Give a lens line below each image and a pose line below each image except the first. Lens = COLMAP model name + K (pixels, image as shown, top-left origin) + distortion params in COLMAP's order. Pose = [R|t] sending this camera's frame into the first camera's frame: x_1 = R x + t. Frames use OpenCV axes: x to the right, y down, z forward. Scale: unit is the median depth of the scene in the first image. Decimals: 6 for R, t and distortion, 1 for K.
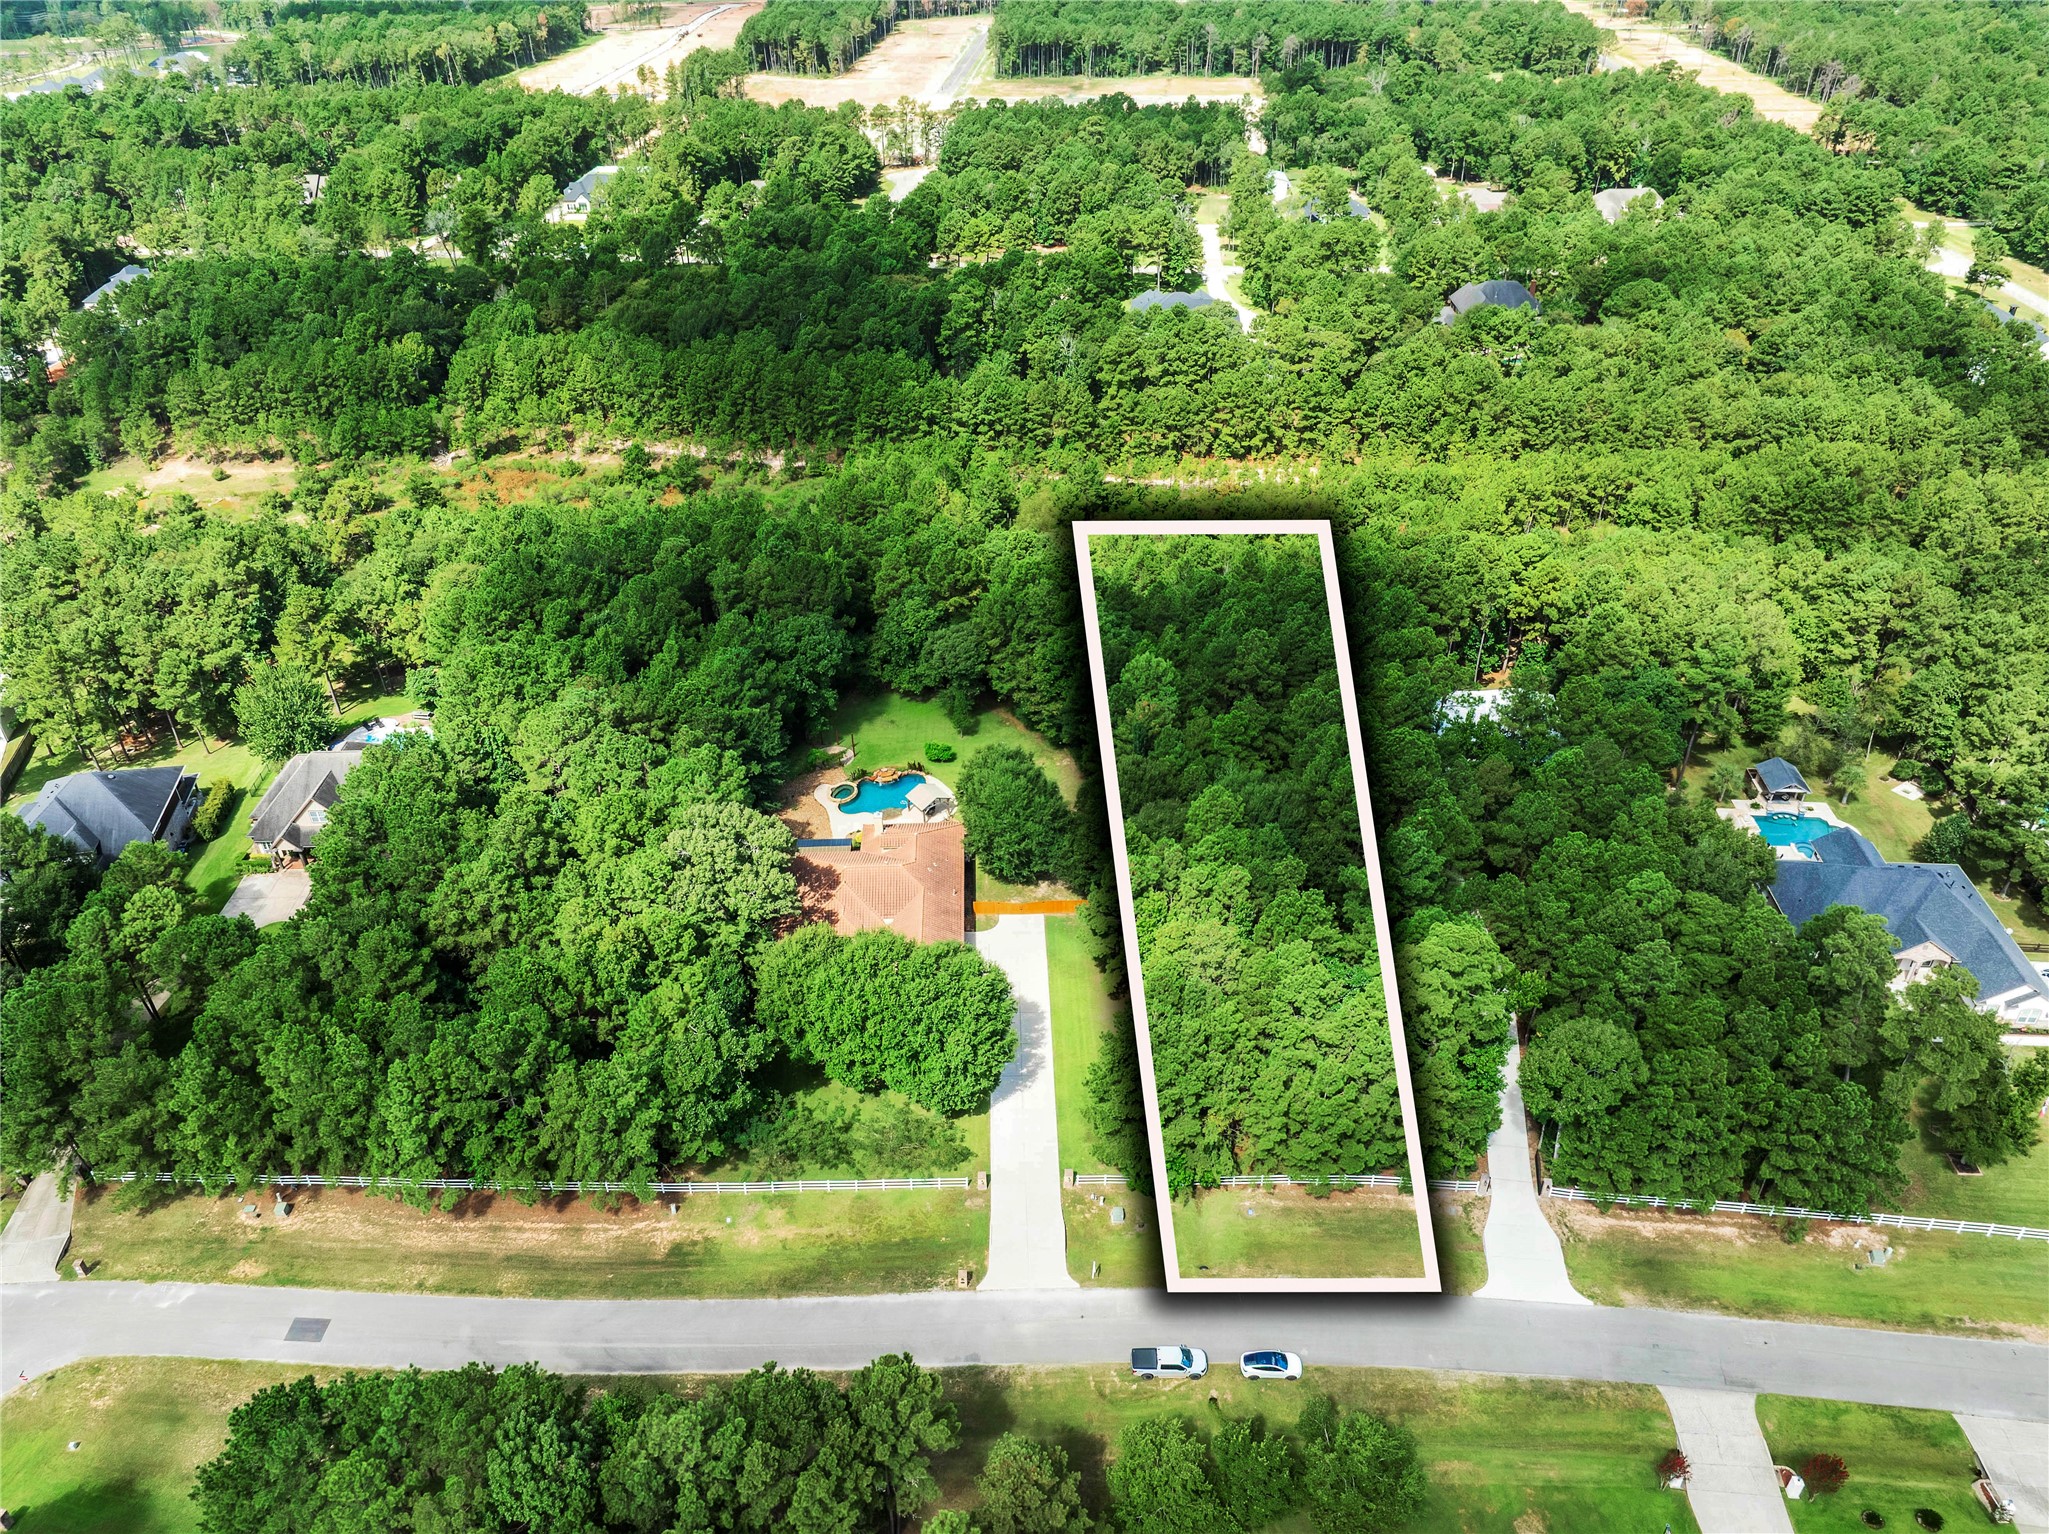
lens RADIAL K [[1427.7, 0, 1024.5], [0, 1427.7, 767.0], [0, 0, 1]] dist [-0.043027, -0.004377]
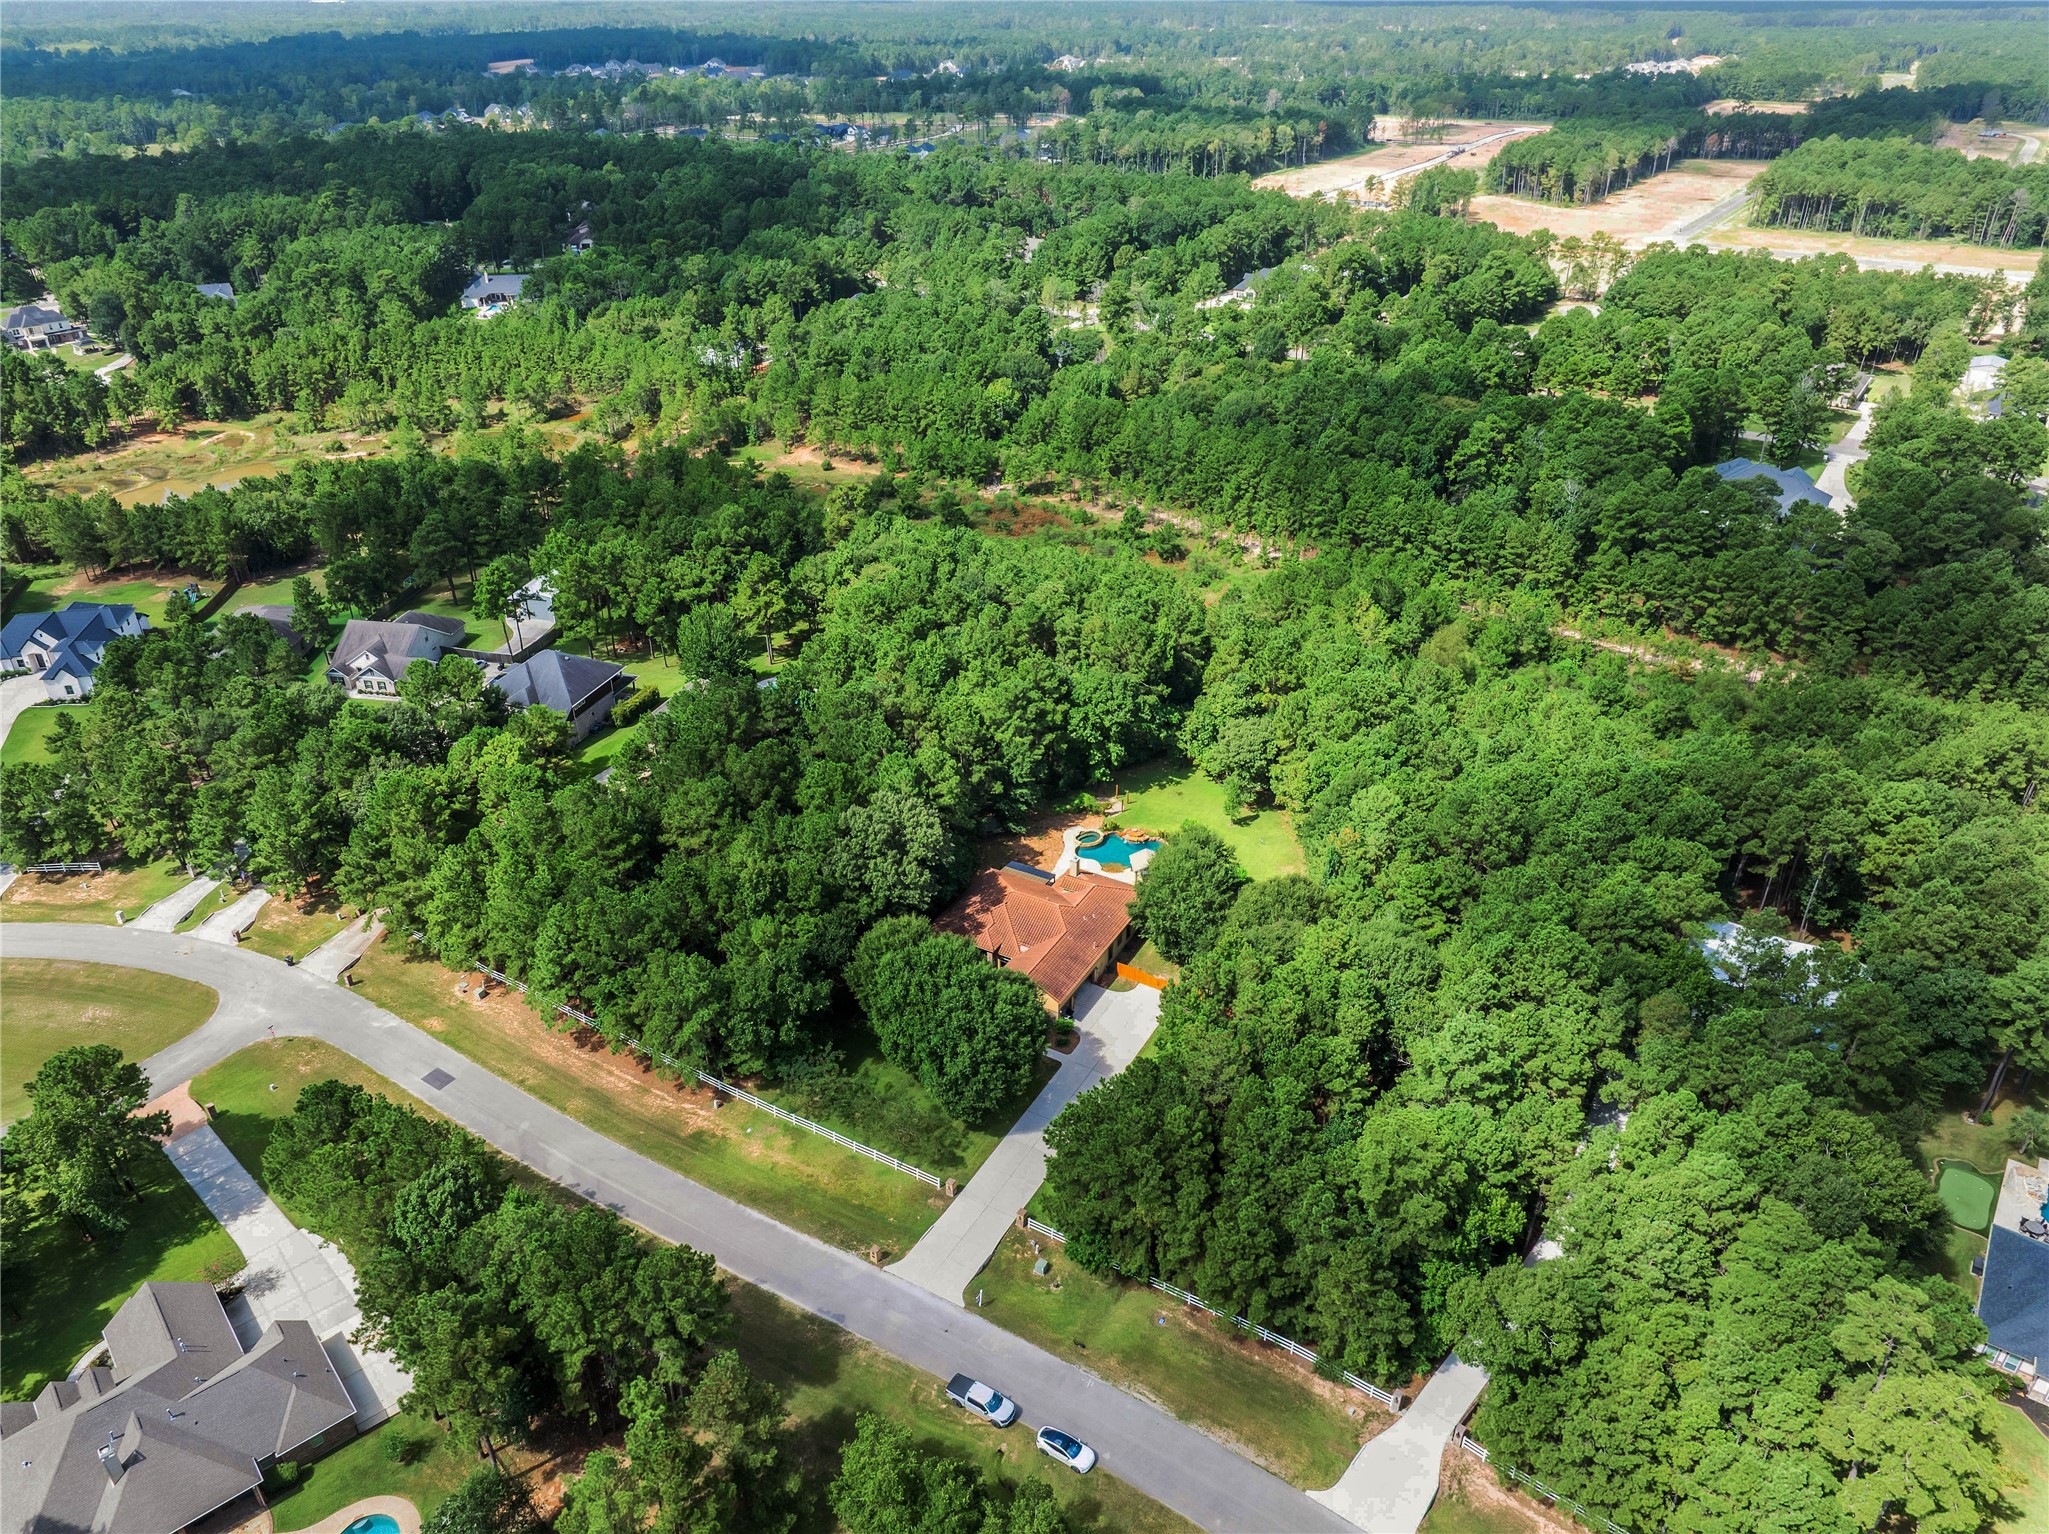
lens RADIAL K [[1435.3, 0, 1024.5], [0, 1435.3, 767.0], [0, 0, 1]] dist [-0.051646, 0.017622]
pose [[0.855263, 0.261597, -0.447316, 0.194005], [-0.291535, 0.956558, 0.002000, -0.013758], [0.428407, 0.128698, 0.894374, 0.009723]]
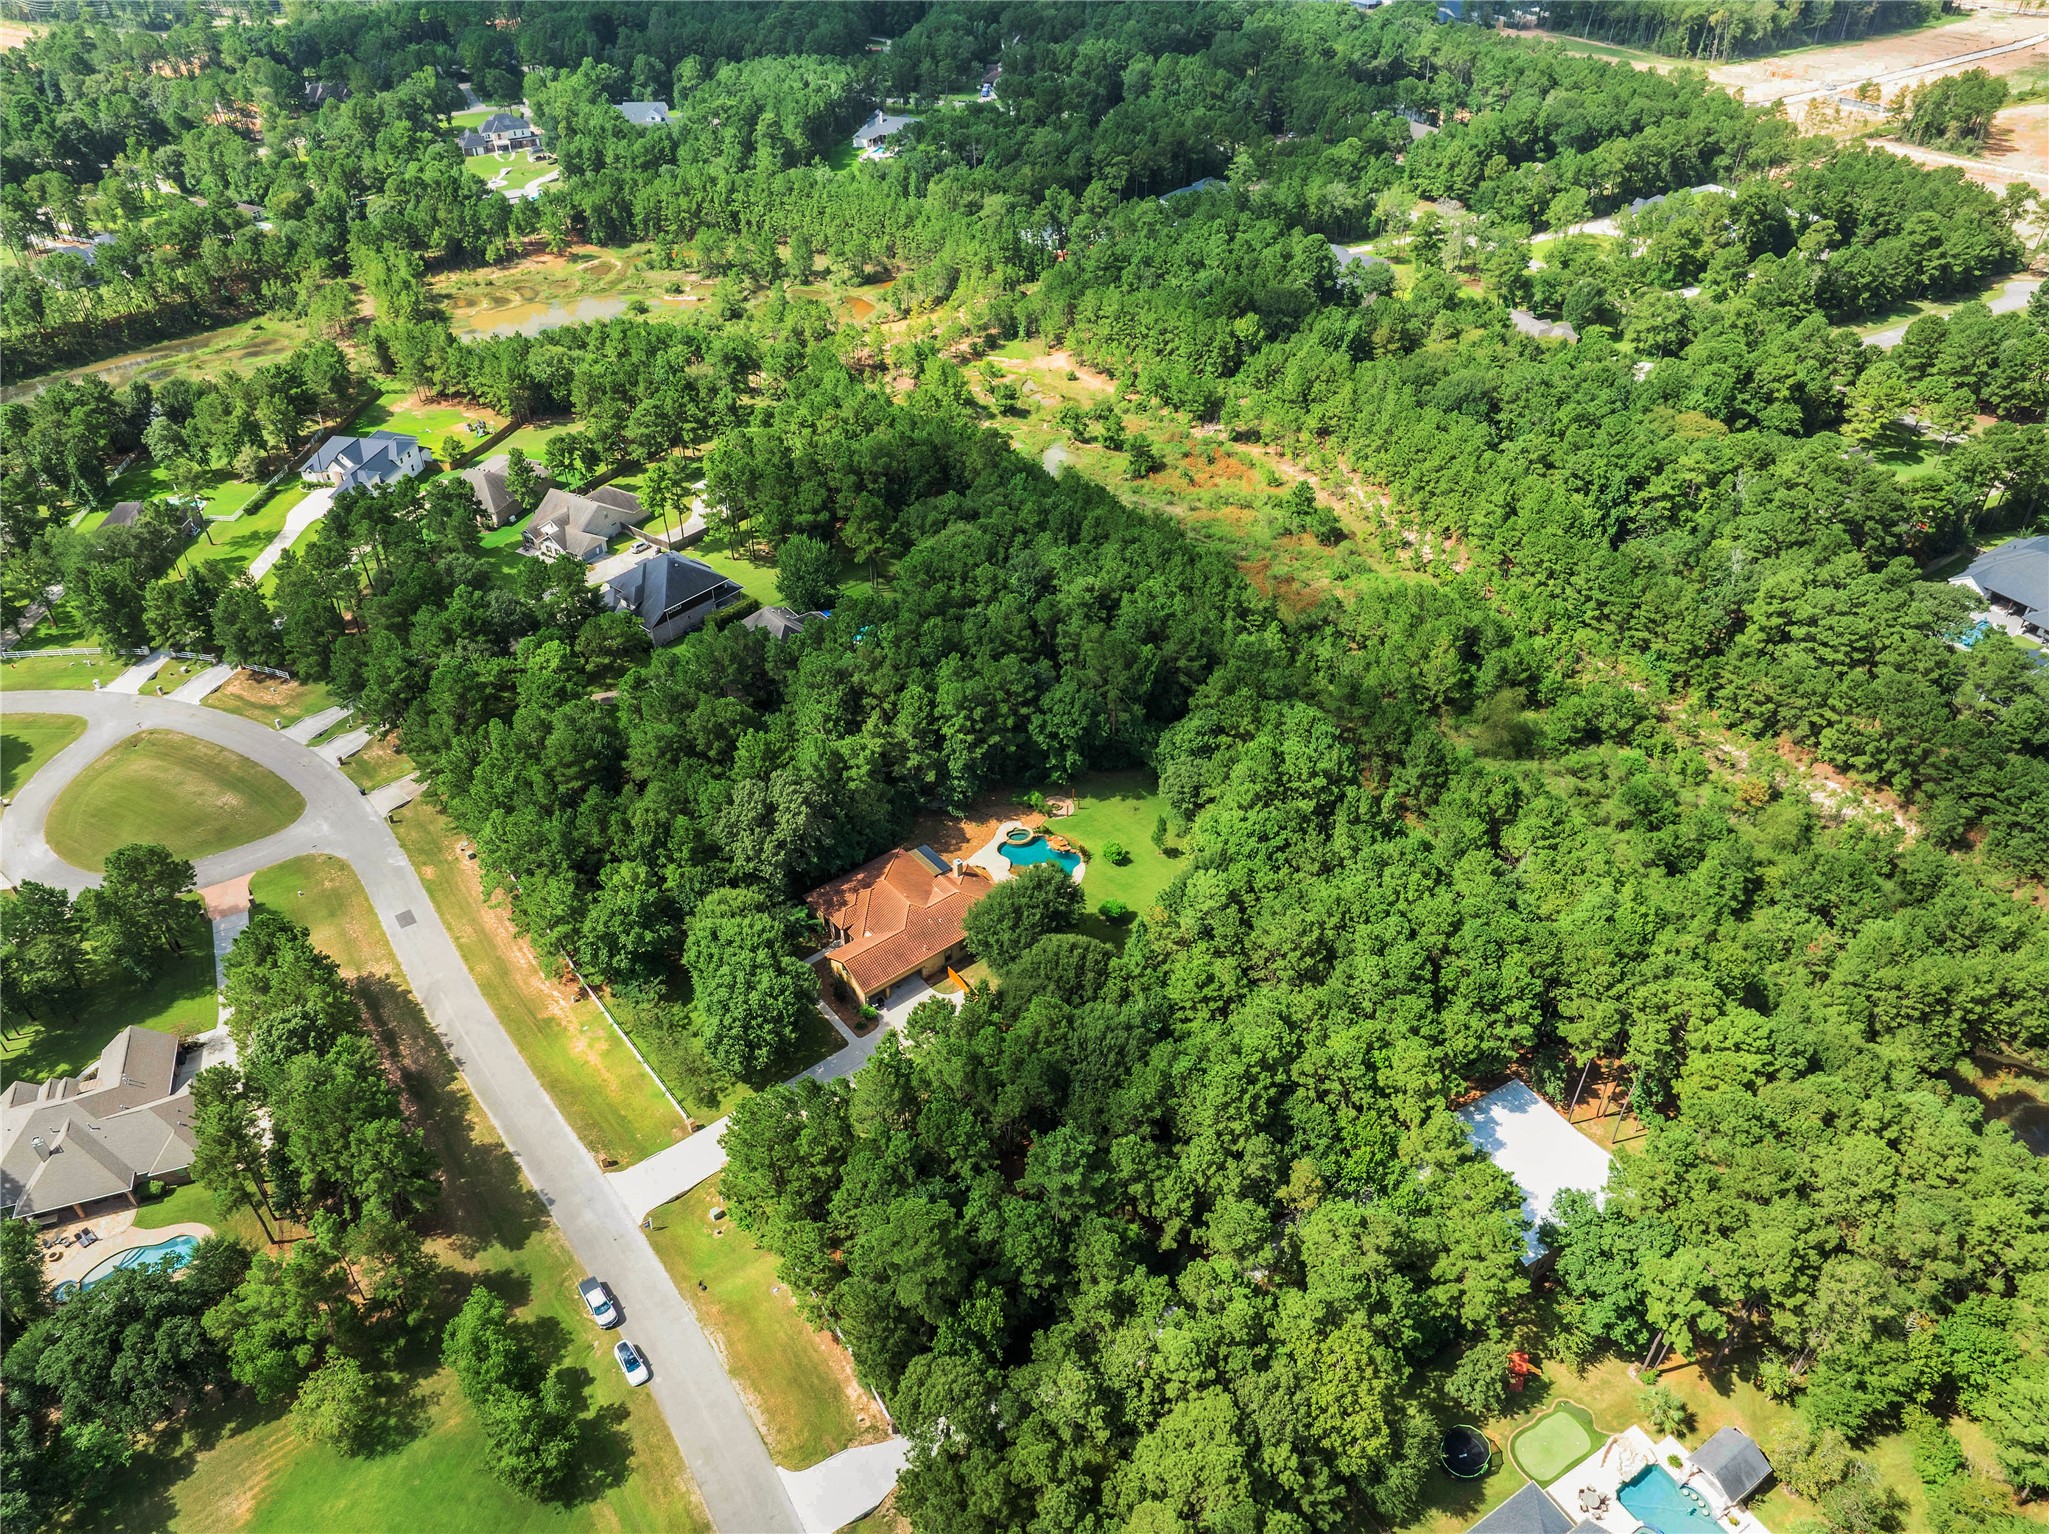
lens RADIAL K [[1435.3, 0, 1024.5], [0, 1435.3, 767.0], [0, 0, 1]] dist [-0.051646, 0.017622]
pose [[0.601372, 0.490398, -0.630763, 0.379279], [-0.447115, 0.860838, 0.242993, -0.205656], [0.662148, 0.135895, 0.736948, 0.093255]]
